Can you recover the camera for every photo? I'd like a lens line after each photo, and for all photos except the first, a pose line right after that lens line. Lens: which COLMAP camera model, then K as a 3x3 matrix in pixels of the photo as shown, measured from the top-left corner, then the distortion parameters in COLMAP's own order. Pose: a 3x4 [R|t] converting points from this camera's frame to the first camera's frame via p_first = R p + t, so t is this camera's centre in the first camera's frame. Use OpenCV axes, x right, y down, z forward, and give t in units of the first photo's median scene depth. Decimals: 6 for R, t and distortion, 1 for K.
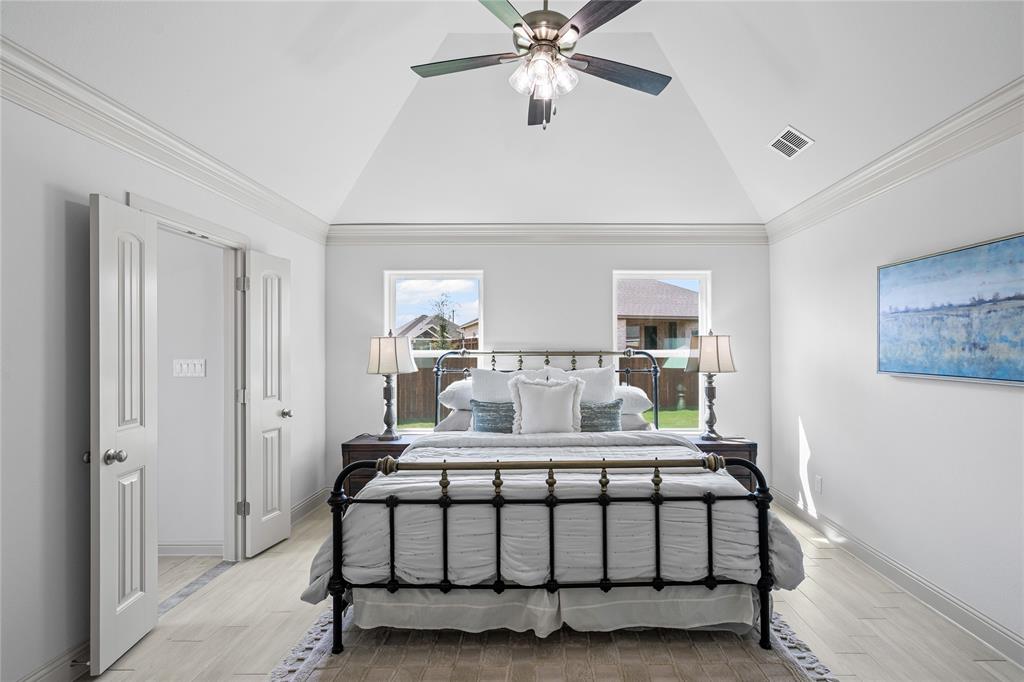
lens RADIAL K [[490.6, 0, 512.3], [0, 490.6, 312.4], [0, 0, 1]] dist [-0.004586, 0.000520]
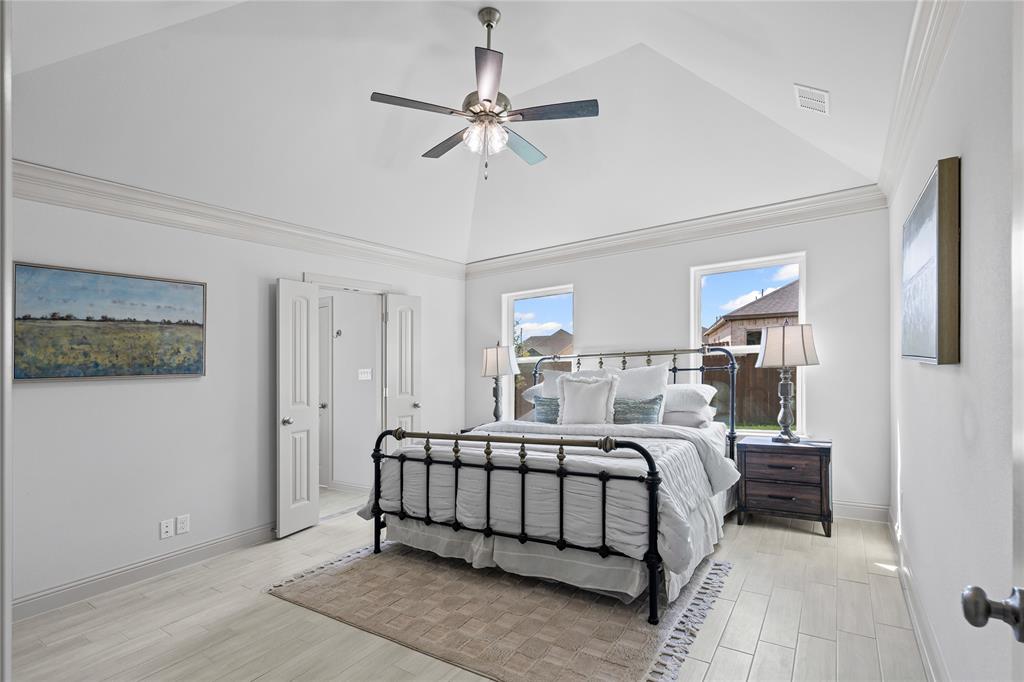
lens RADIAL K [[490.6, 0, 512.3], [0, 490.6, 312.4], [0, 0, 1]] dist [-0.004586, 0.000520]
pose [[0.824608, -0.094988, -0.557673, 0.885953], [0.080246, 0.995475, -0.050901, 0.050720], [0.559984, -0.002778, 0.828499, -0.033677]]
